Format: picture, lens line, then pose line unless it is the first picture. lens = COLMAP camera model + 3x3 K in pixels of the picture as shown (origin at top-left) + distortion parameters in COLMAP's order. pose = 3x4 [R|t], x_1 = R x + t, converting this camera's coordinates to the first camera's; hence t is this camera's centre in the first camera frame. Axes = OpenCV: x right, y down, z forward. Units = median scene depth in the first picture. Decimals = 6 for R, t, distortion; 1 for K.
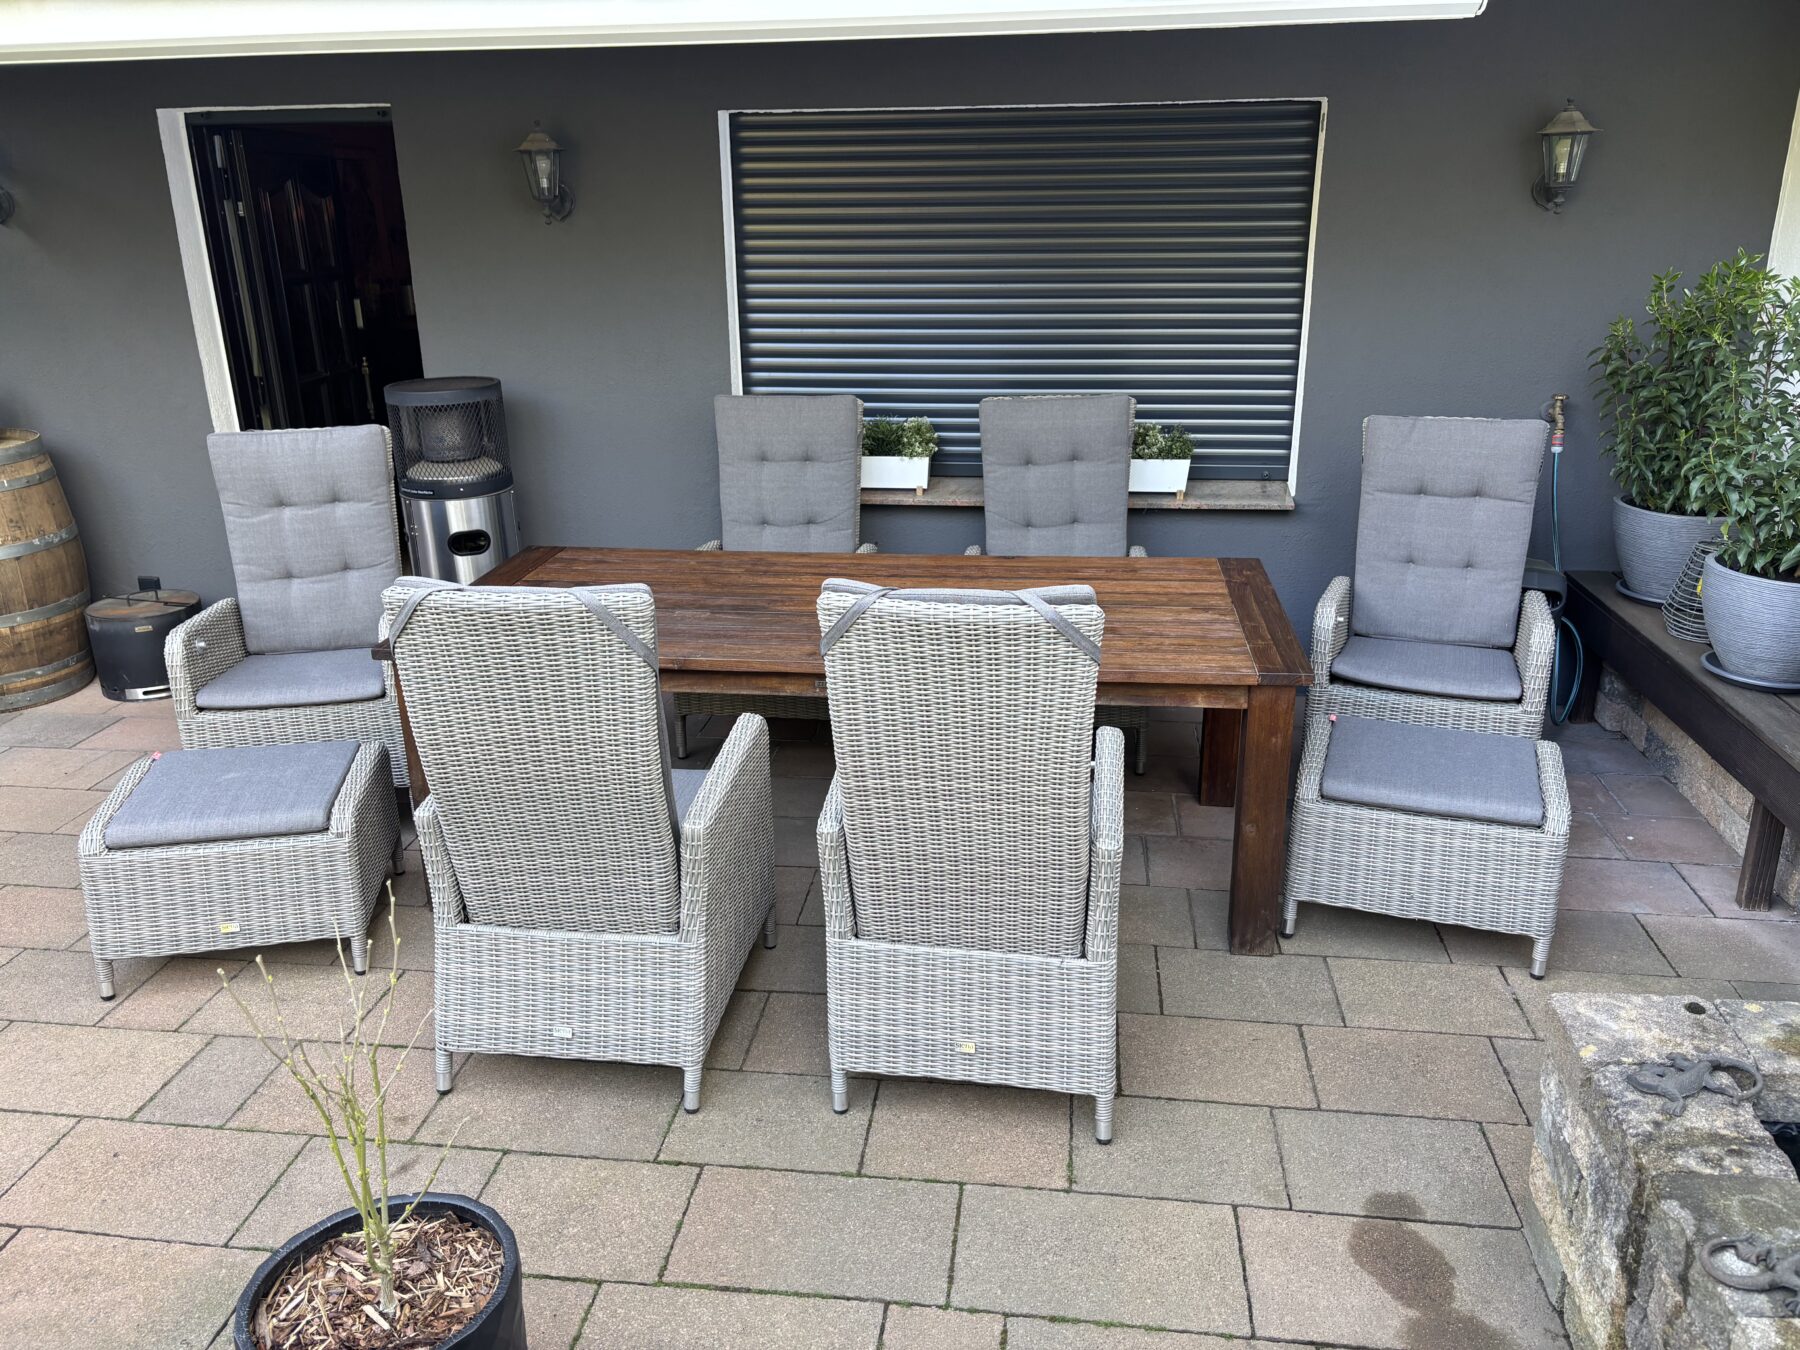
lens RADIAL K [[1372.2, 0, 898.2], [0, 1372.2, 678.6], [0, 0, 1]] dist [0.074318, -0.000074]
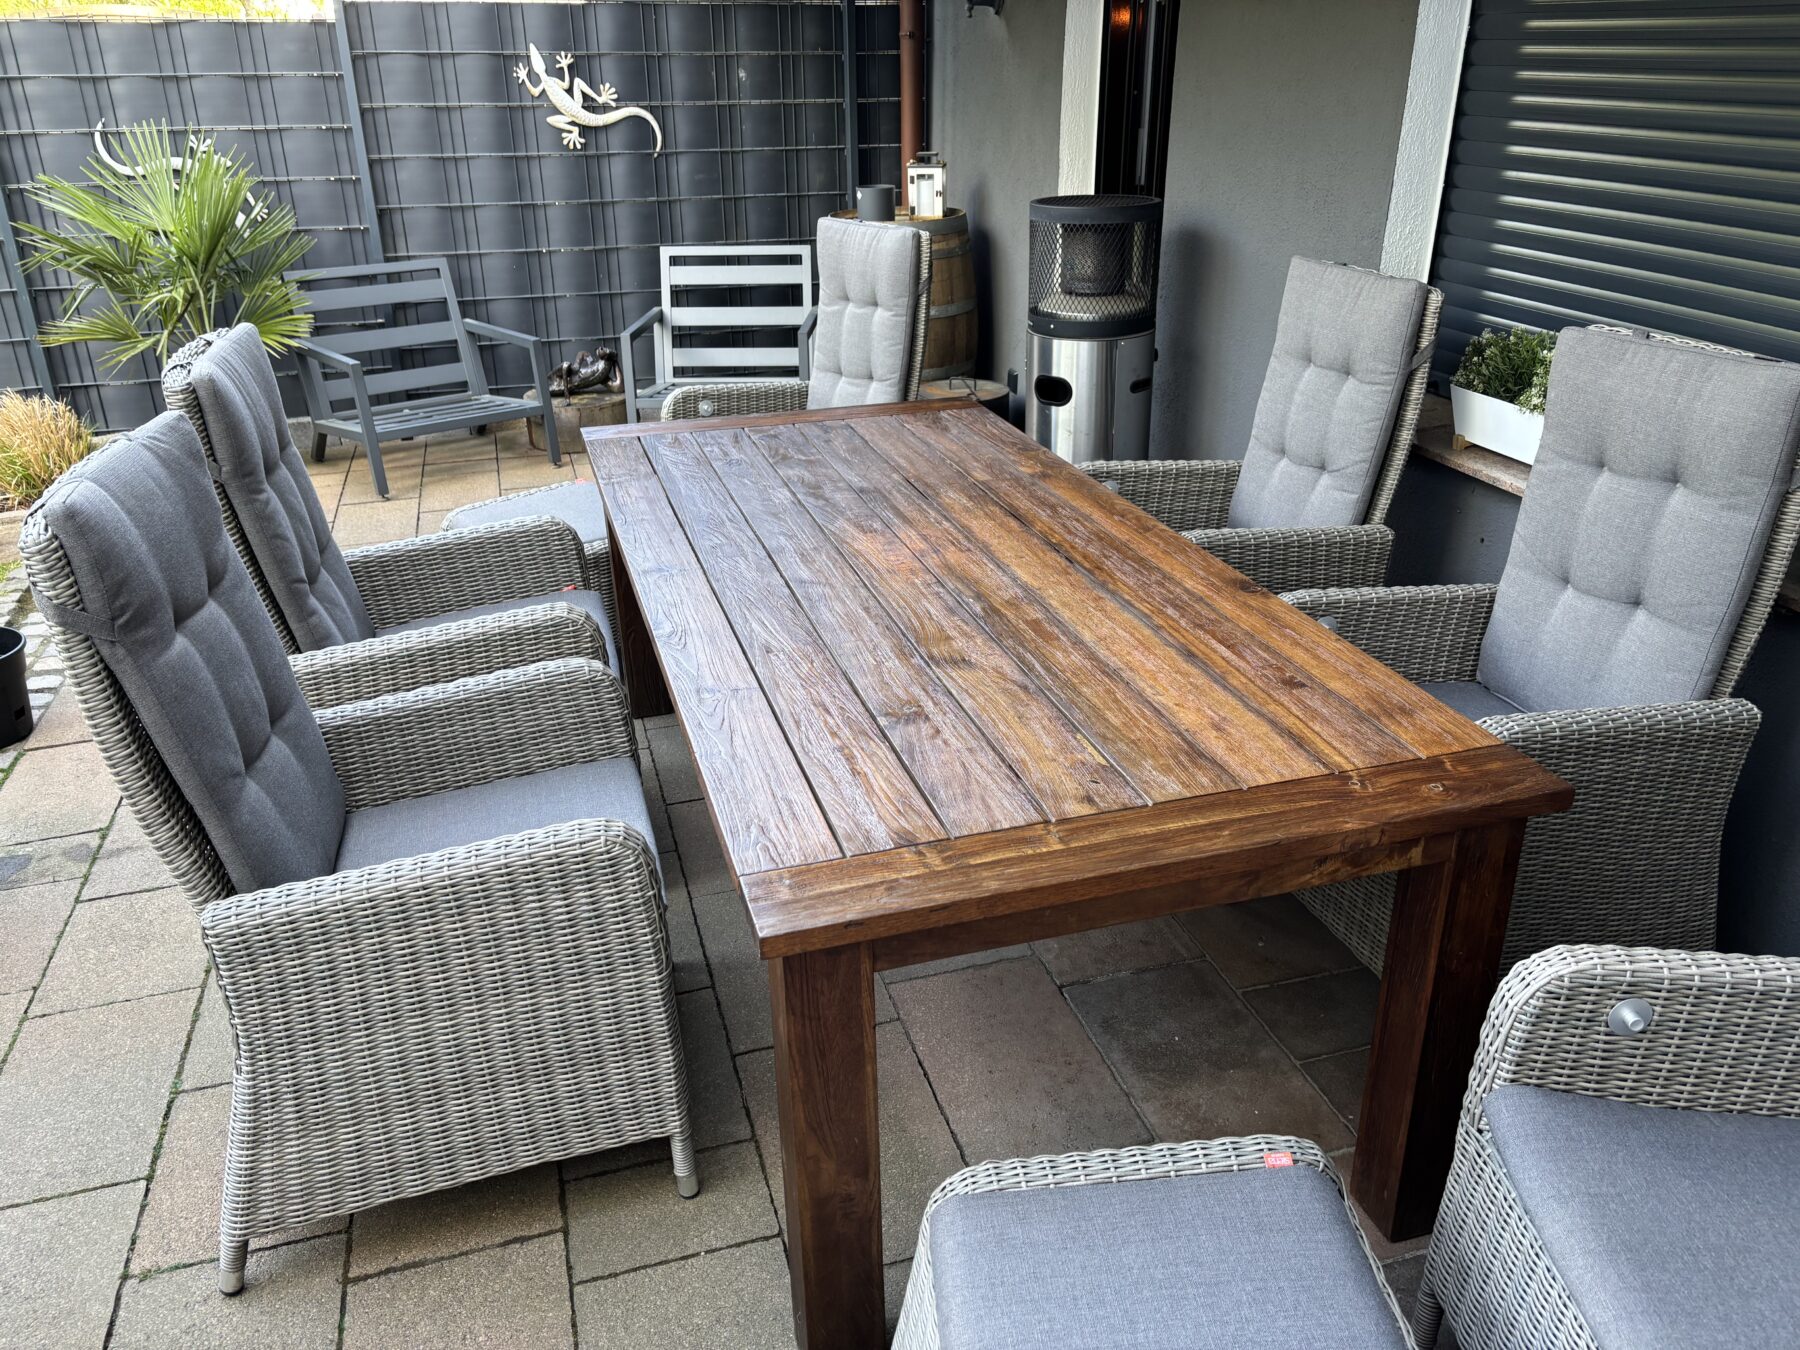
lens RADIAL K [[1372.2, 0, 898.9], [0, 1372.2, 670.5], [0, 0, 1]] dist [0.074318, -0.000074]
pose [[0.410707, 0.386785, -0.825662, 0.485695], [-0.301747, 0.912193, 0.277224, -0.165506], [0.860389, 0.135283, 0.491355, 0.578041]]
